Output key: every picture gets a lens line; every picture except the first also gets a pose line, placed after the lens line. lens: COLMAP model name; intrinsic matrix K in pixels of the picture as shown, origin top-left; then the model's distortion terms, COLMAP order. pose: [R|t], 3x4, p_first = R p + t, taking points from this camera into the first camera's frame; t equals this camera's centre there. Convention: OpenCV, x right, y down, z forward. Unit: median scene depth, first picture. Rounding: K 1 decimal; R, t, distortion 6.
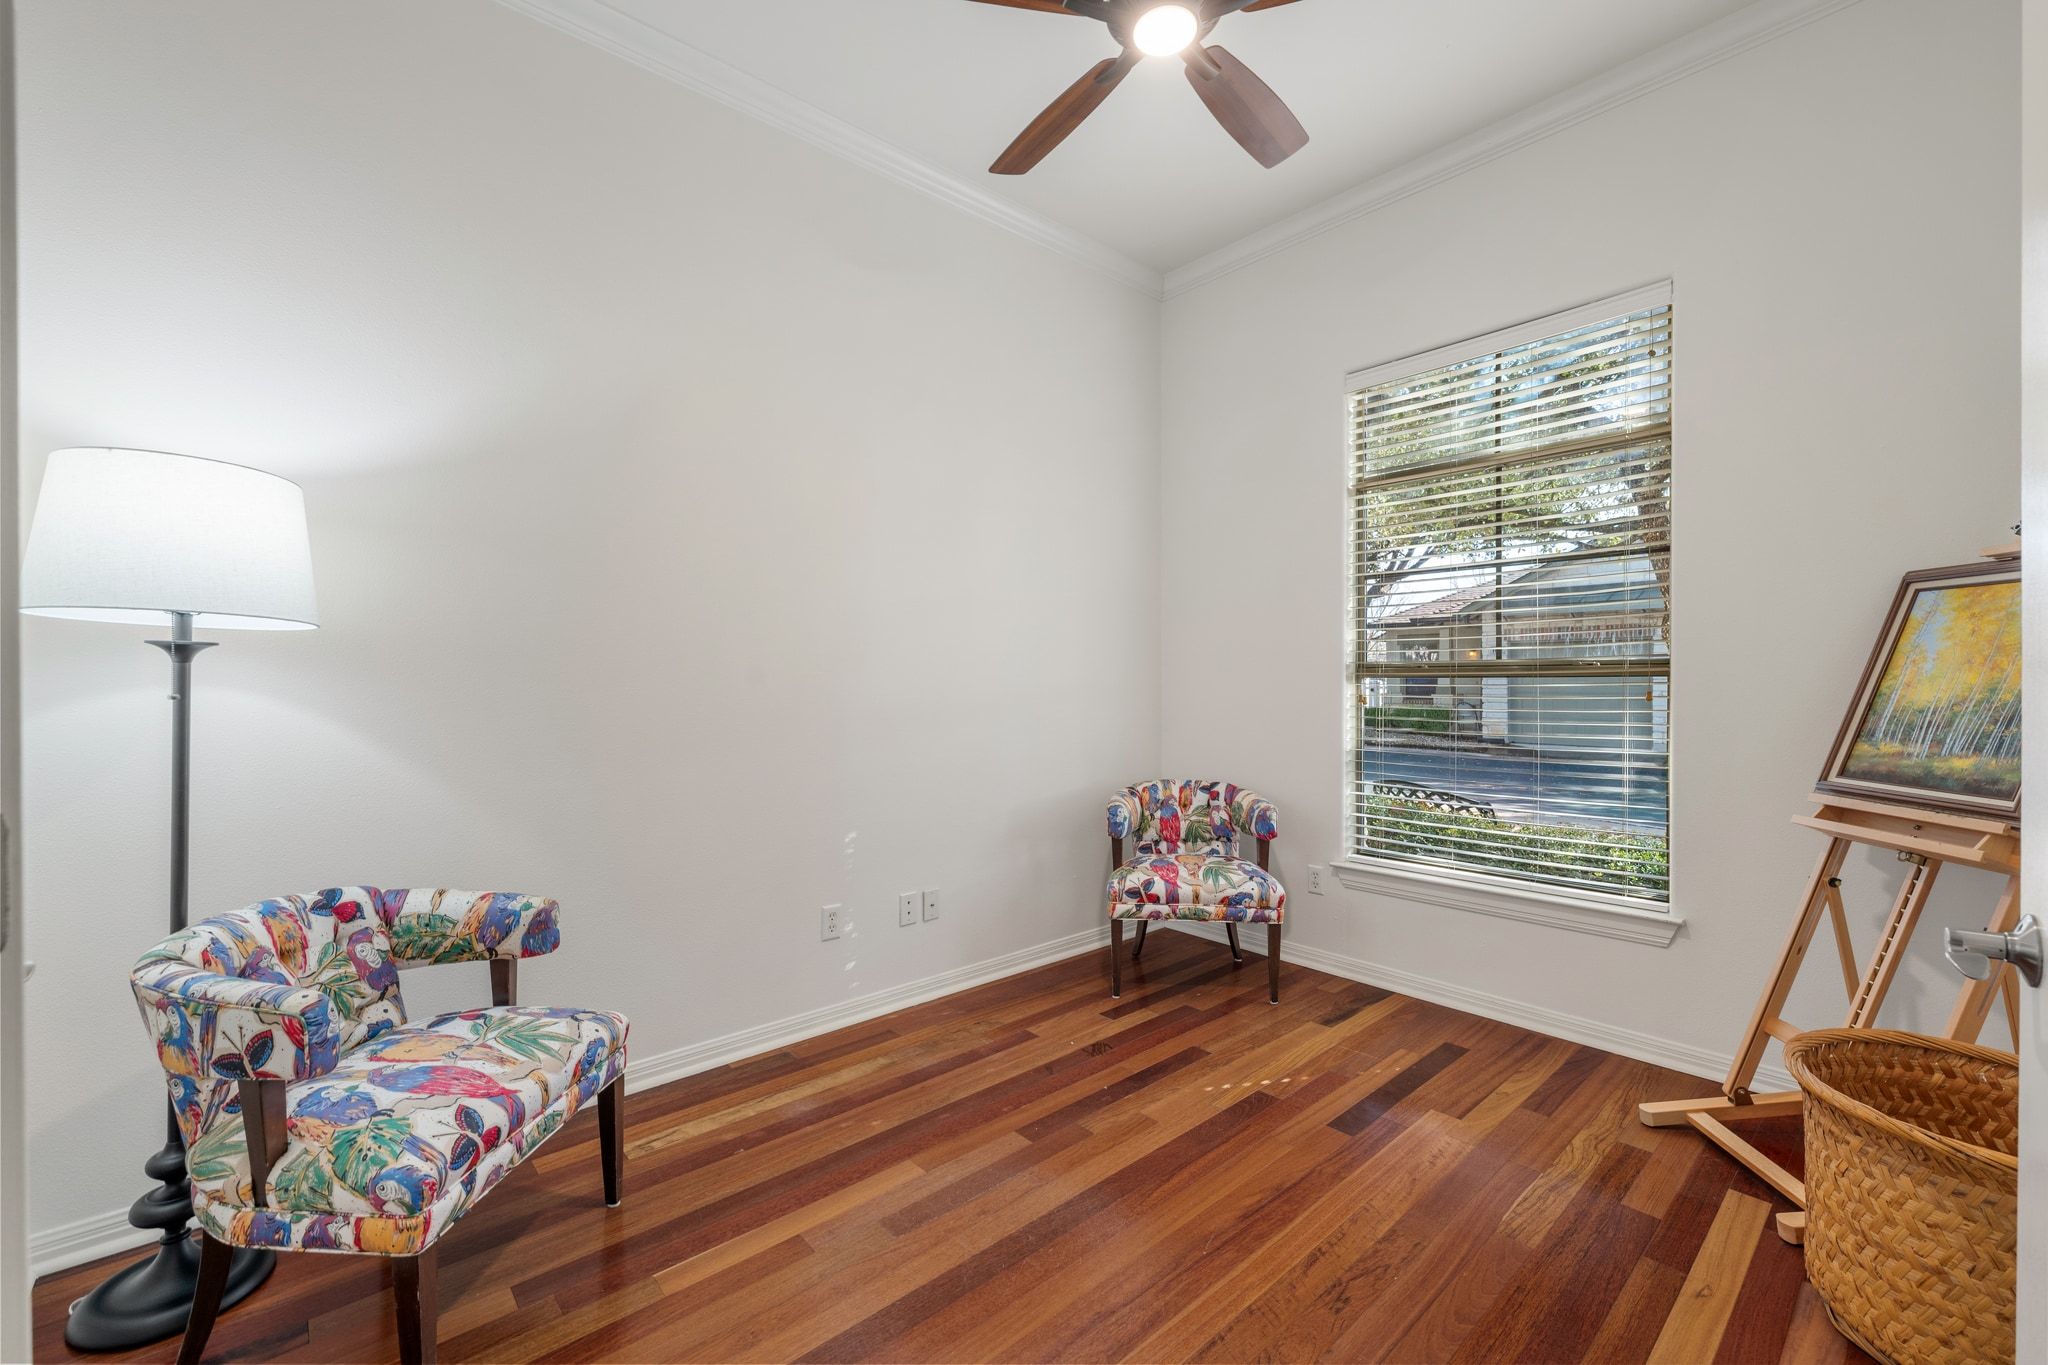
lens RADIAL K [[824.1, 0, 1004.5], [0, 824.1, 682.4], [0, 0, 1]] dist [-0.000394, -0.000022]
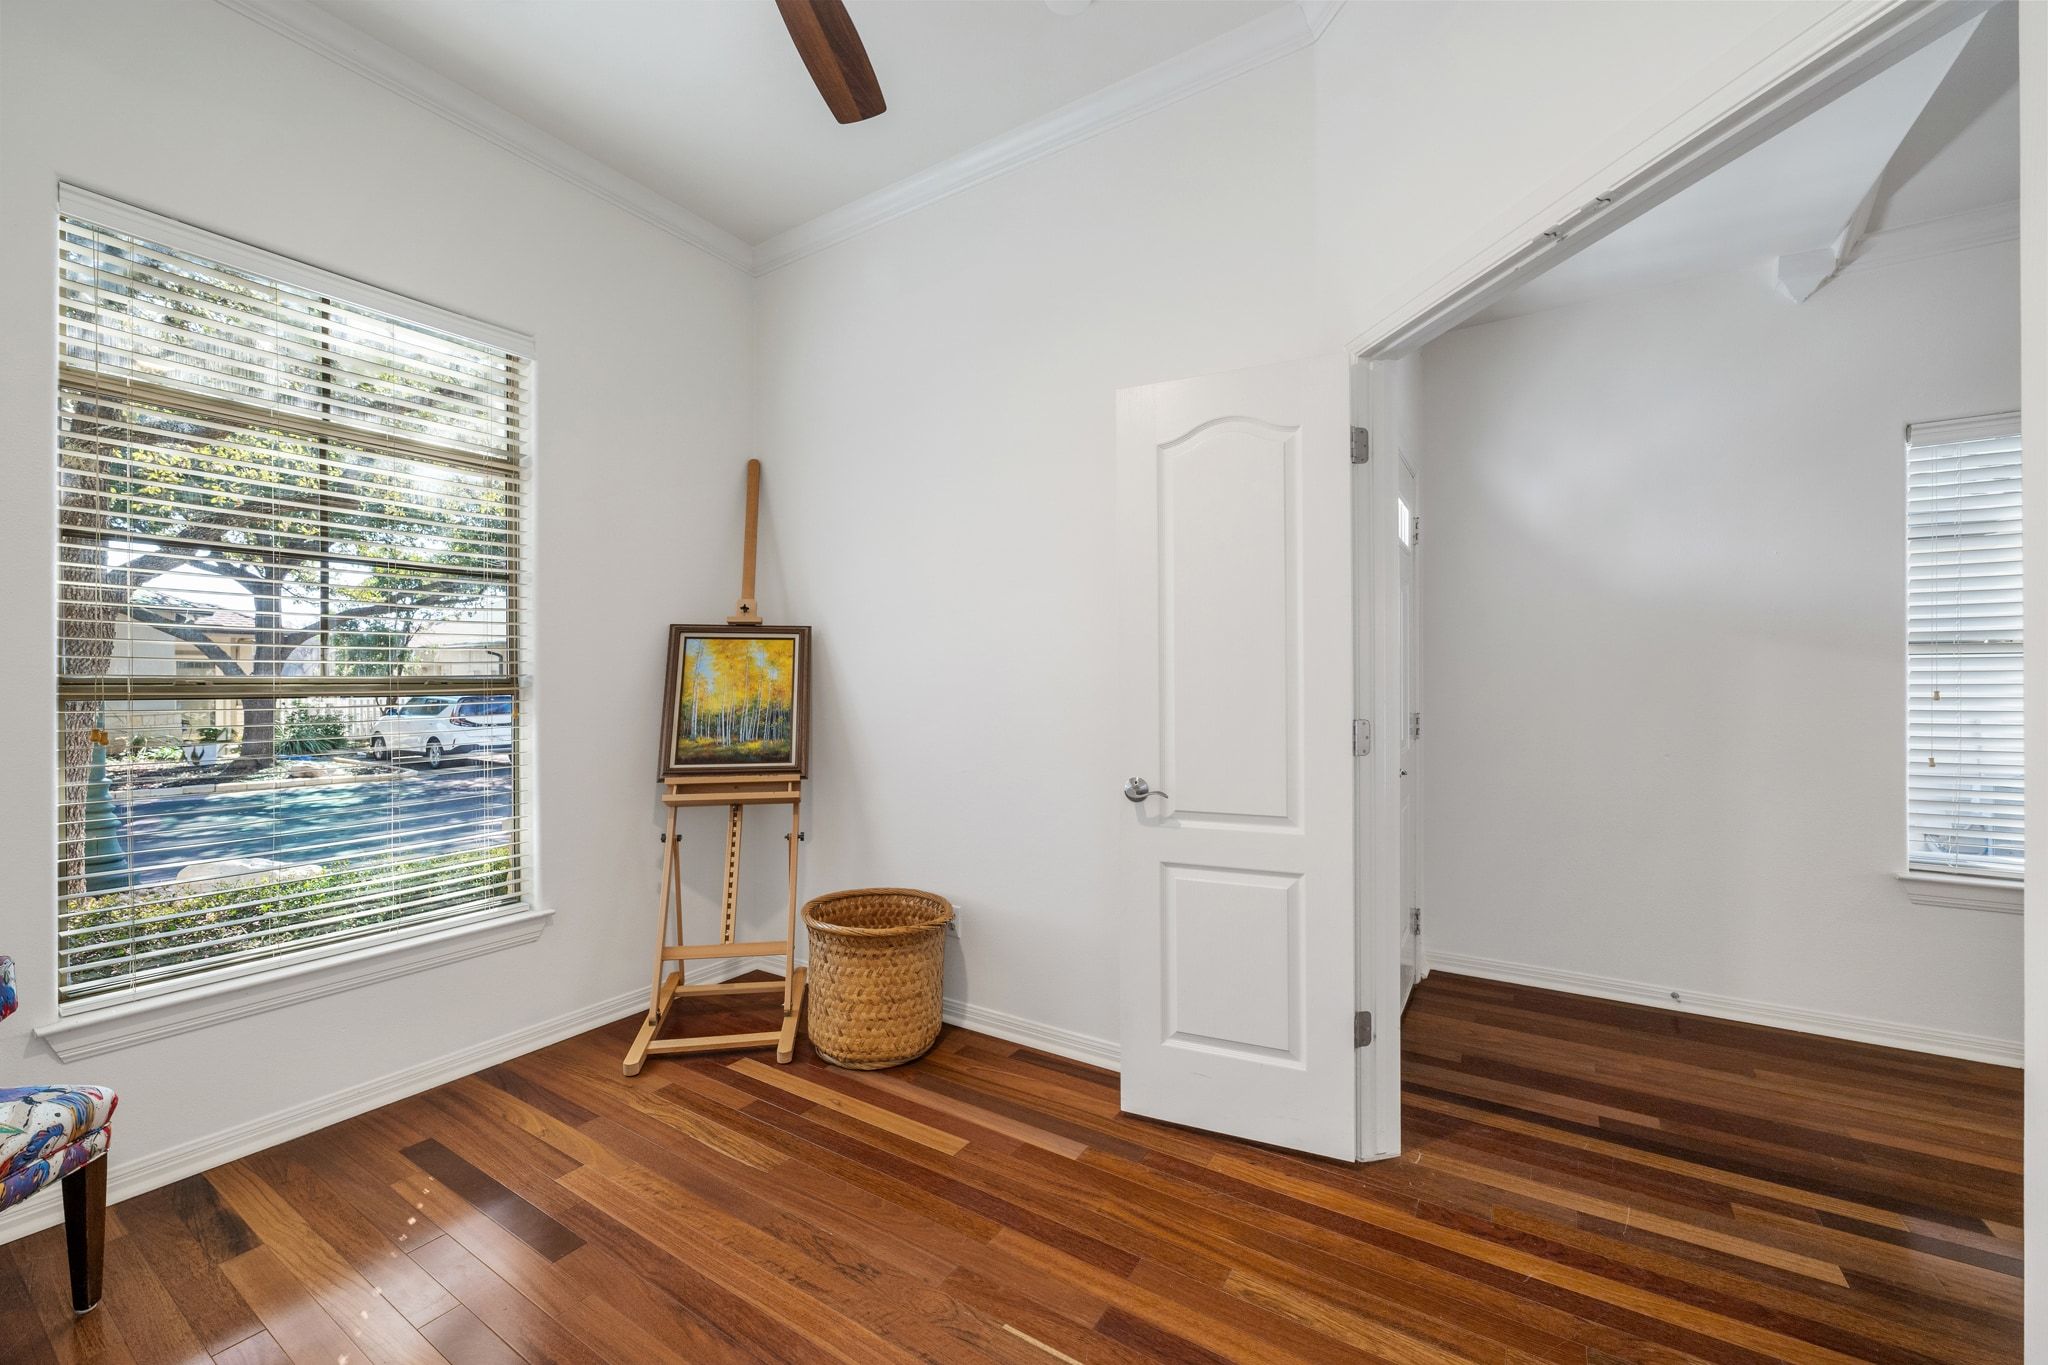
lens RADIAL K [[810.2, 0, 1024.1], [0, 810.2, 686.6], [0, 0, 1]] dist [0.000137, 0.000177]
pose [[-0.277715, 0.000546, 0.960663, -0.524523], [0.010217, 0.999945, 0.002385, -0.018033], [-0.960609, 0.010478, -0.277705, 0.831450]]
